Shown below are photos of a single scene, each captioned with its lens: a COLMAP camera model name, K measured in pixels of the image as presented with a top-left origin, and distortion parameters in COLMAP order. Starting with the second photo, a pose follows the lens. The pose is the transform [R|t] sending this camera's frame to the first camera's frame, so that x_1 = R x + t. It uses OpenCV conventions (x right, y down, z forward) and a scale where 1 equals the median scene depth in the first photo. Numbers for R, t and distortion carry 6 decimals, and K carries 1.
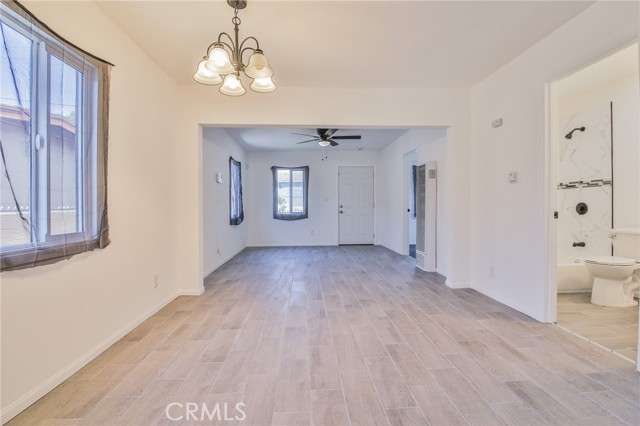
lens RADIAL K [[292.2, 0, 320.6], [0, 292.2, 209.9], [0, 0, 1]] dist [-0.009580, -0.007286]
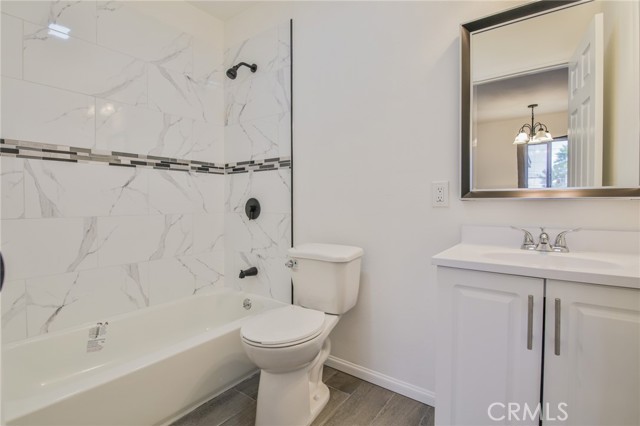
lens RADIAL K [[300.1, 0, 318.2], [0, 300.1, 208.5], [0, 0, 1]] dist [0.000803, 0.000004]
pose [[0.647552, -0.005693, 0.762000, 0.560167], [0.003283, 0.999984, 0.004681, -0.007489], [-0.762014, -0.000530, 0.647561, 0.539709]]
